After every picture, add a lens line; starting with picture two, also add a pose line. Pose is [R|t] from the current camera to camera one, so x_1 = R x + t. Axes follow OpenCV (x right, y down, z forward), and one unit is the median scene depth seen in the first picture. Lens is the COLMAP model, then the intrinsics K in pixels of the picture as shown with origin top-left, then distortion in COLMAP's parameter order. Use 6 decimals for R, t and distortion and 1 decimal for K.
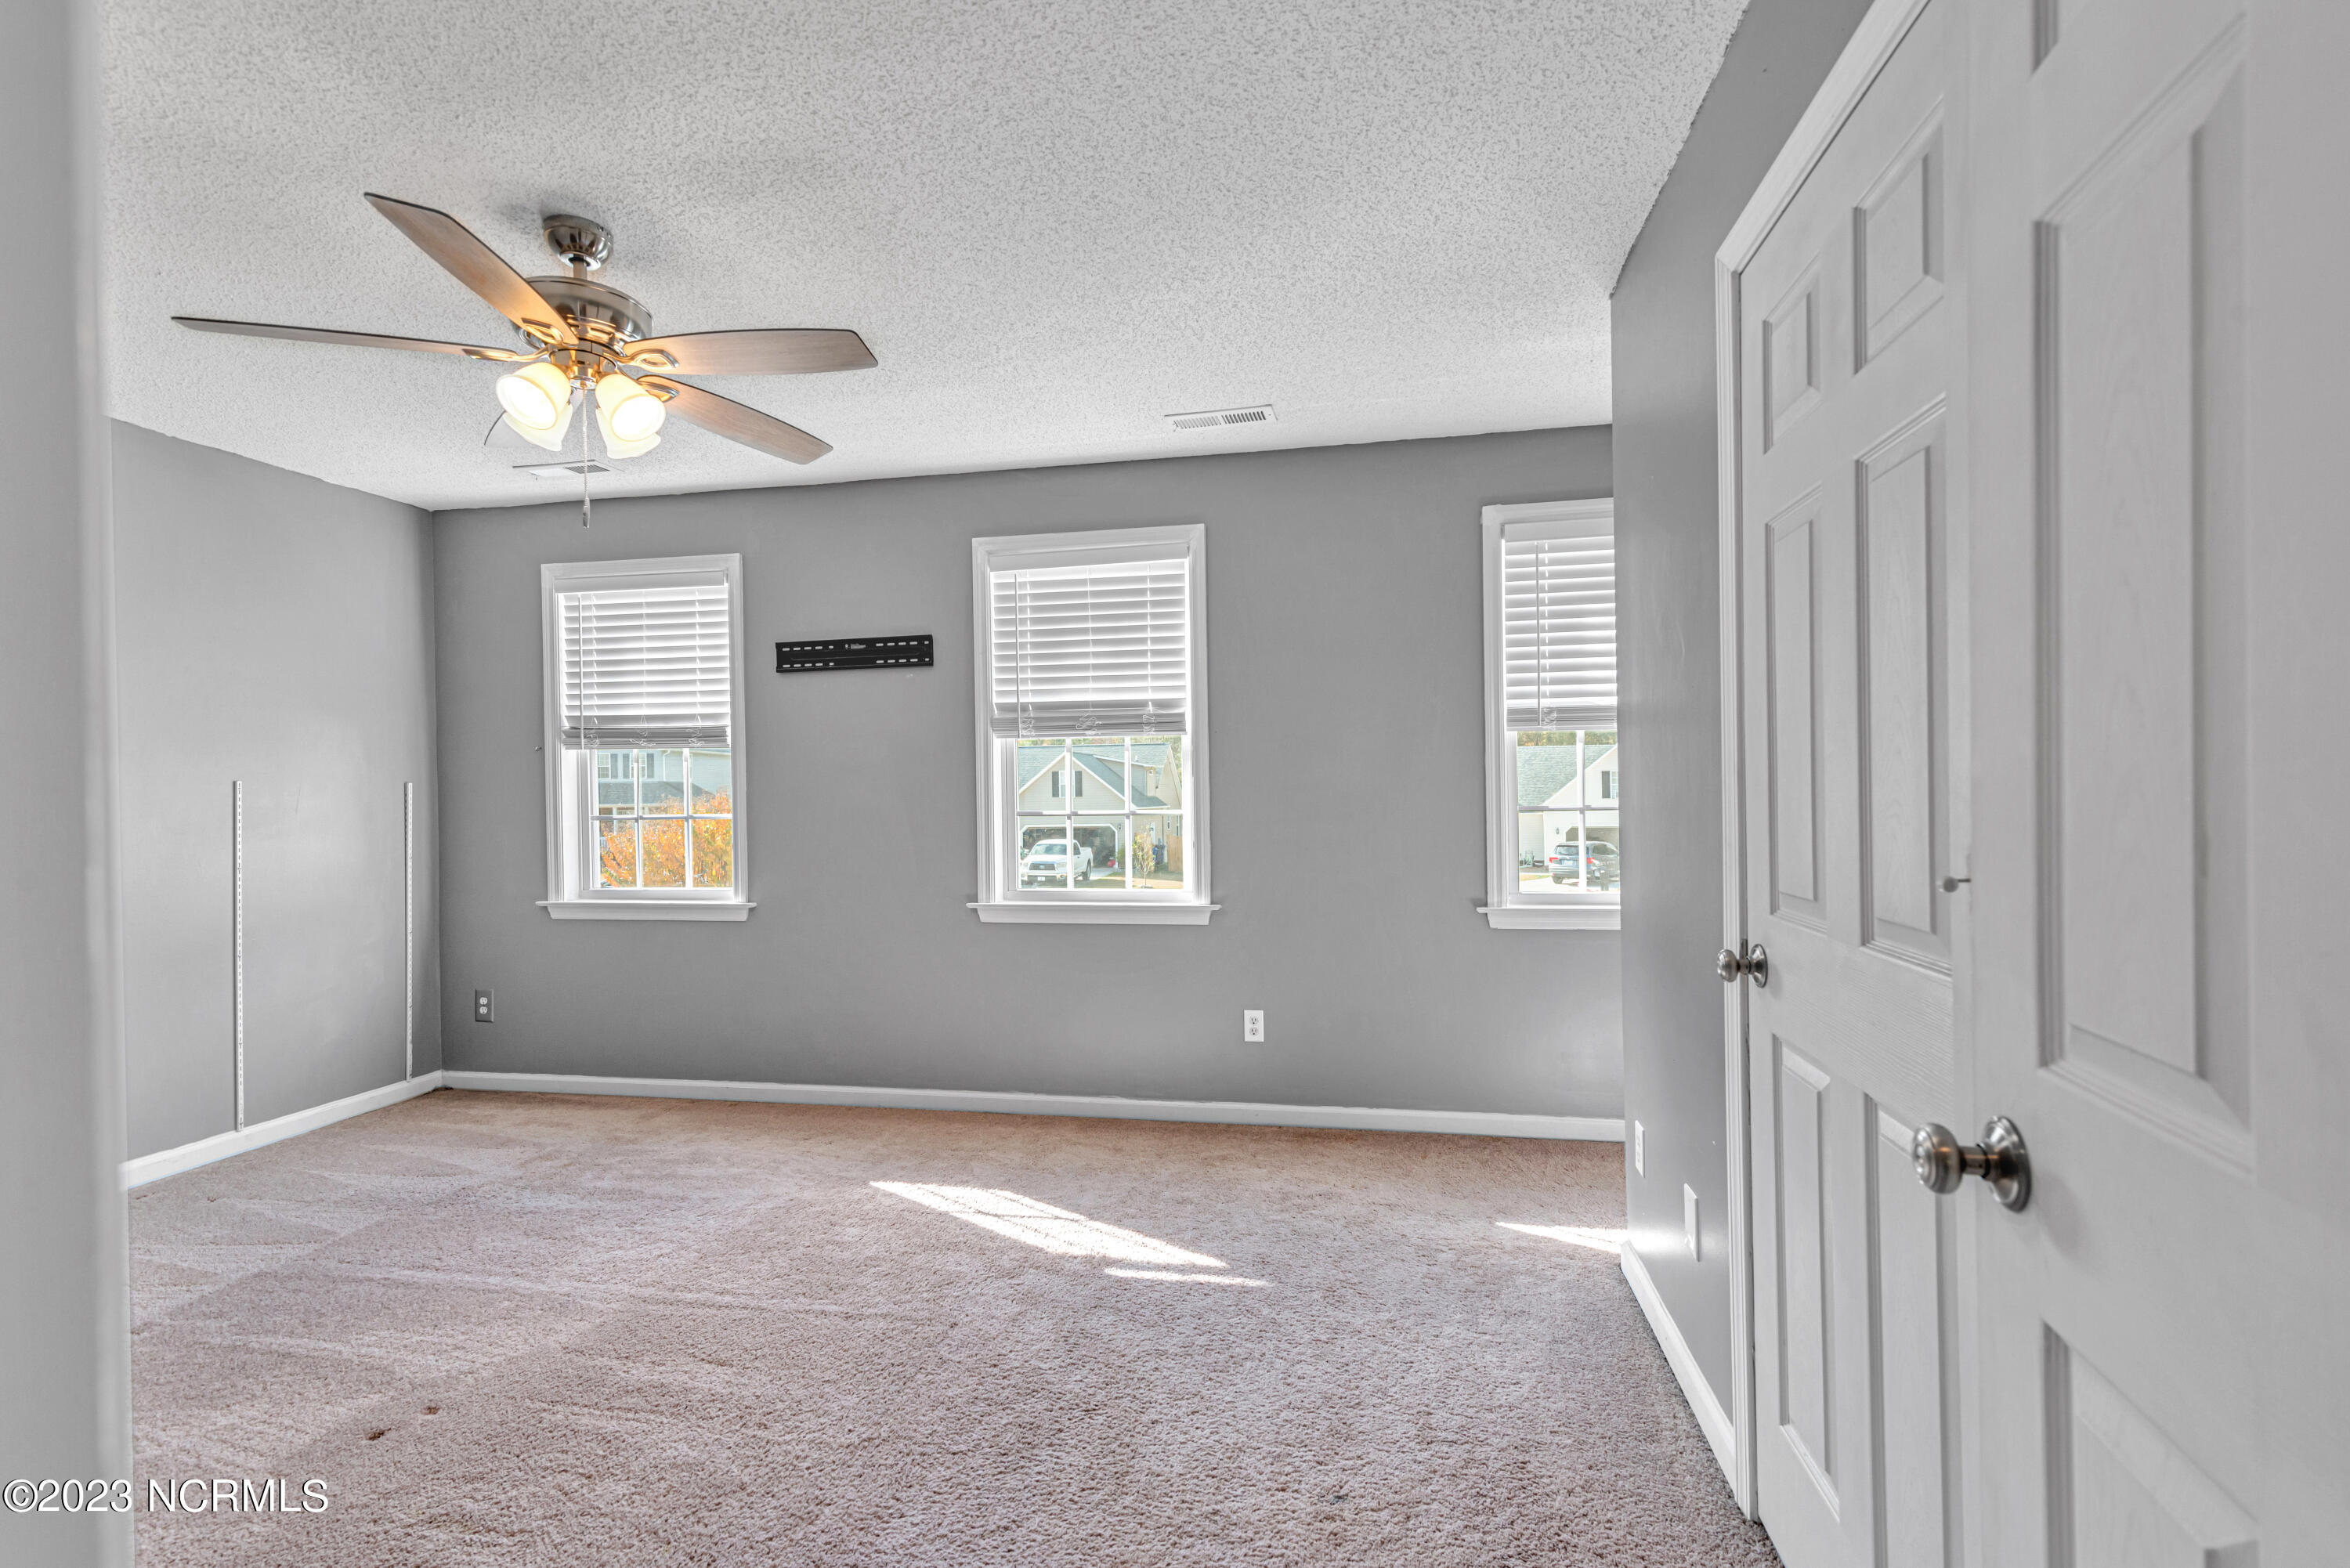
lens RADIAL K [[1069.2, 0, 1181.3], [0, 1069.2, 785.8], [0, 0, 1]] dist [0.001134, 0.000136]
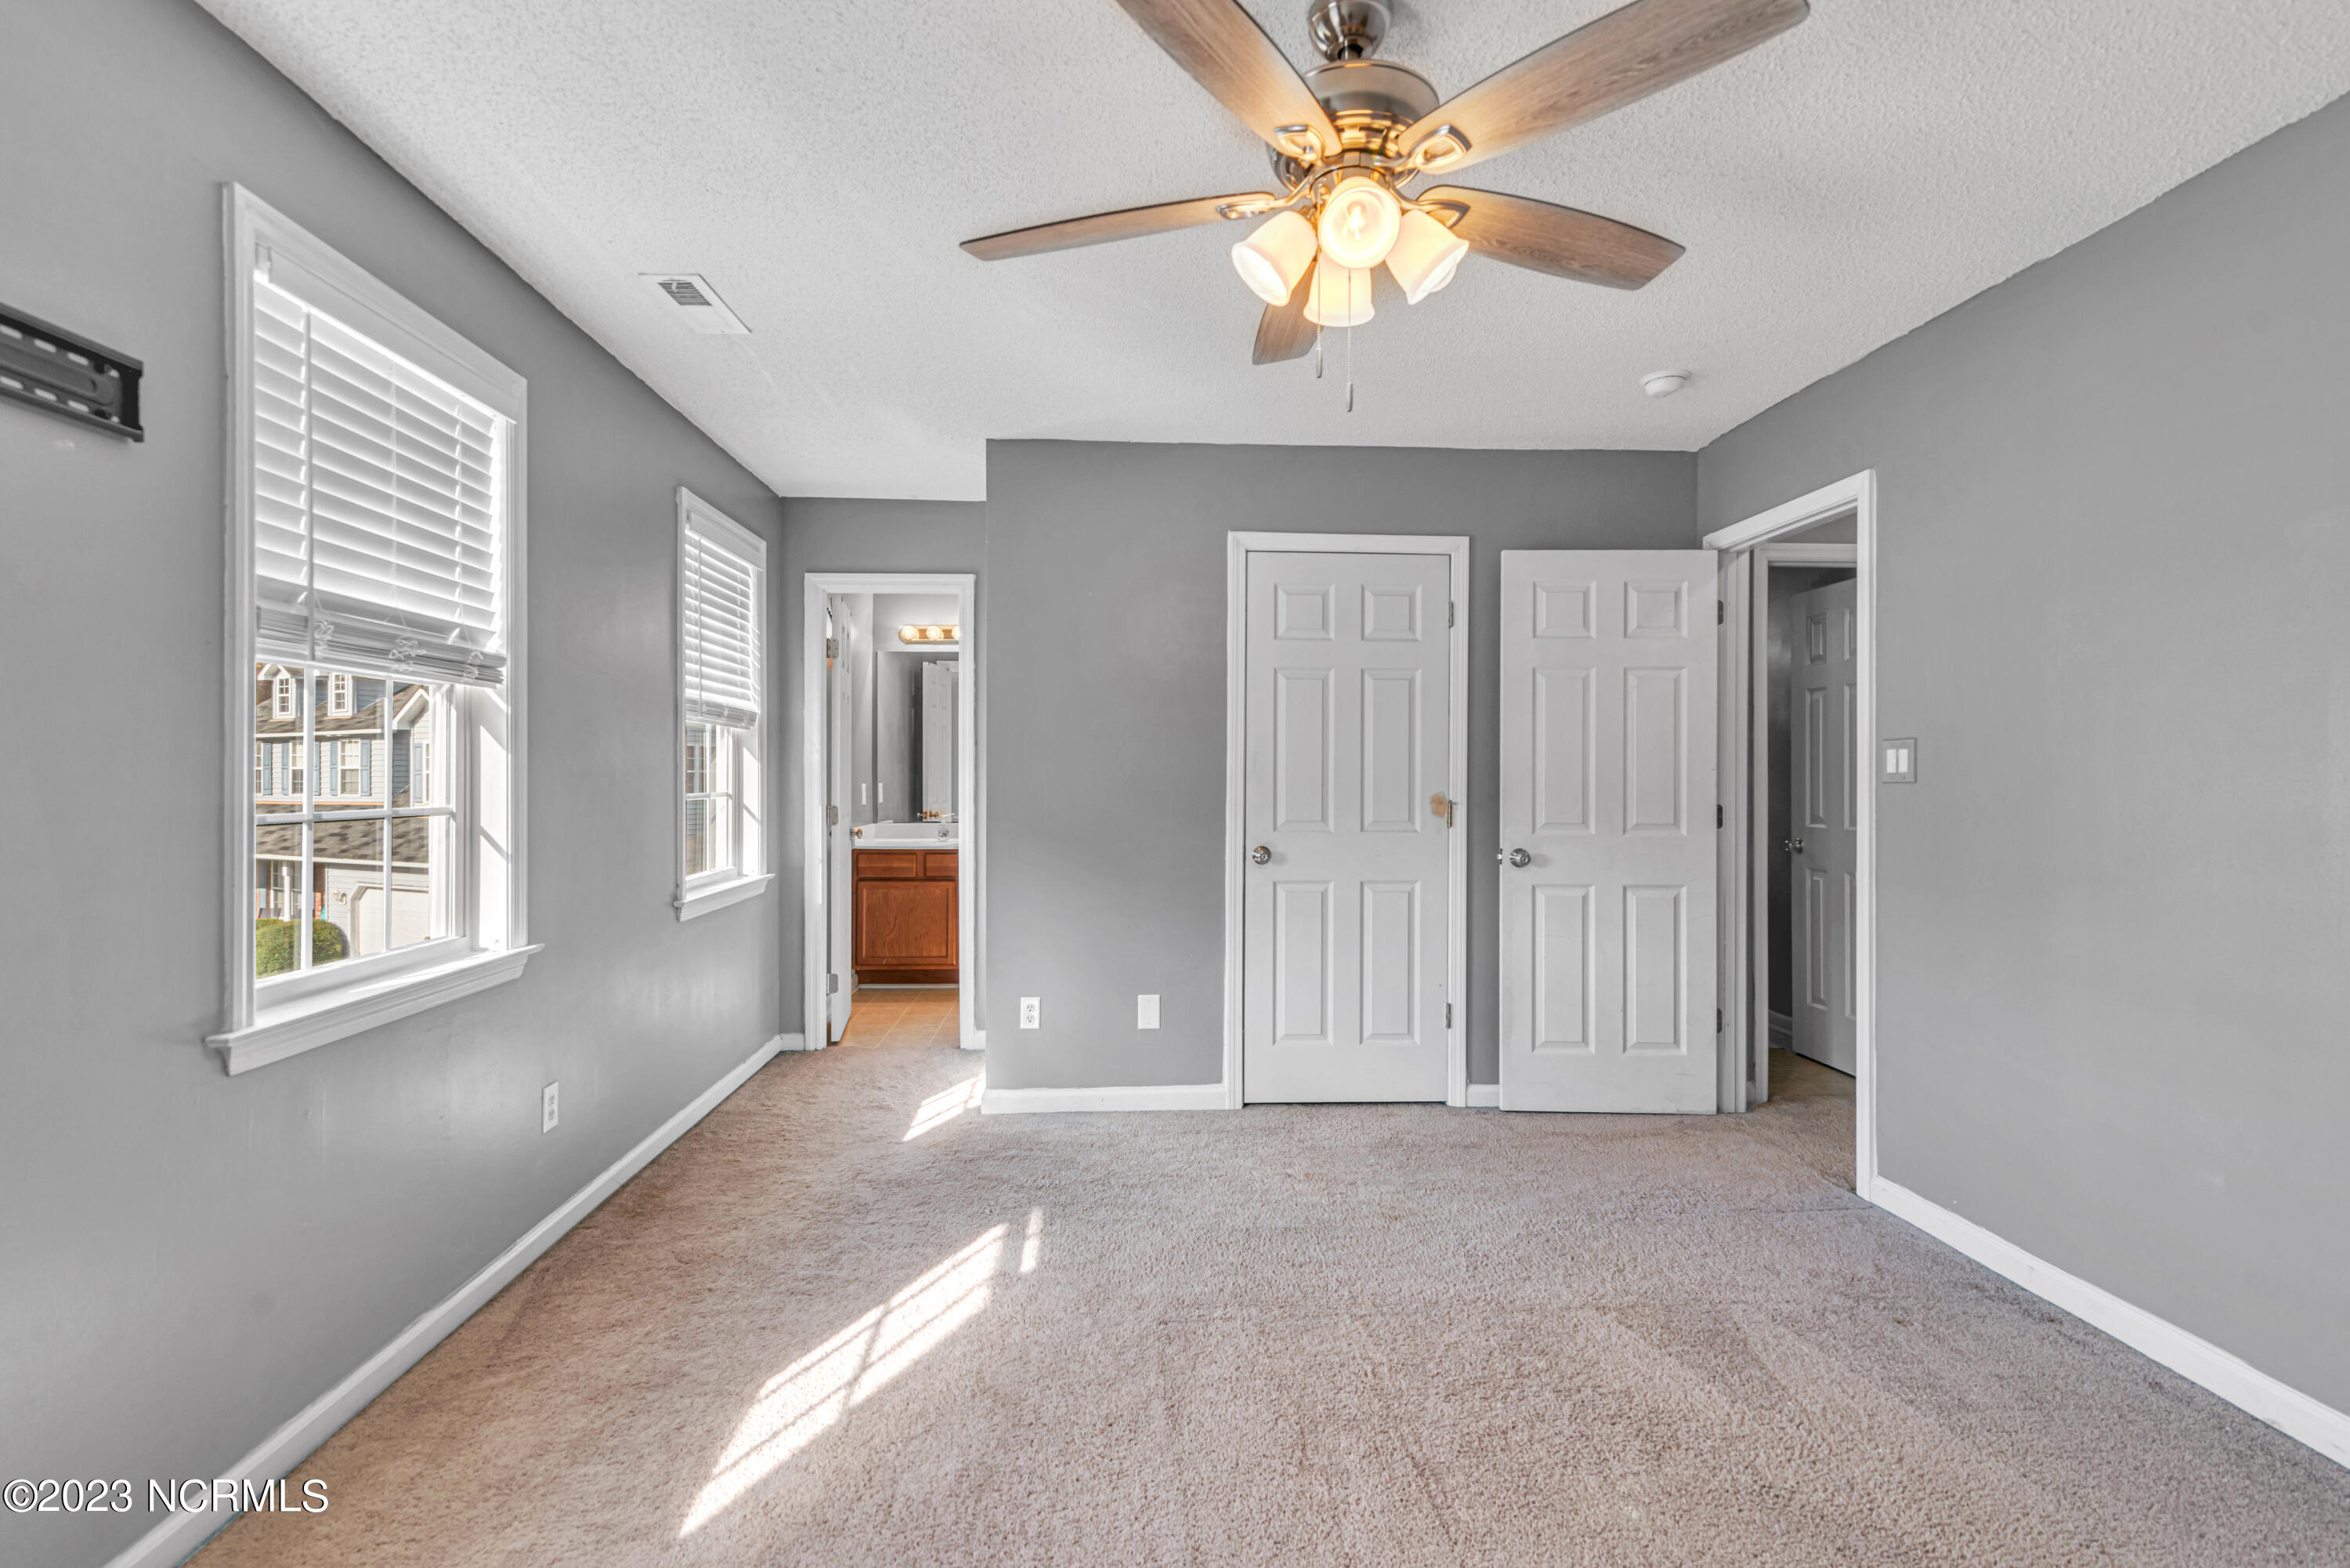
lens RADIAL K [[1069.2, 0, 1178.7], [0, 1069.2, 781.5], [0, 0, 1]] dist [0.001134, 0.000136]
pose [[-0.237442, 0.003058, 0.971397, -0.838434], [-0.001484, 0.999993, -0.003511, 0.011177], [-0.971401, -0.002275, -0.237435, 0.883327]]
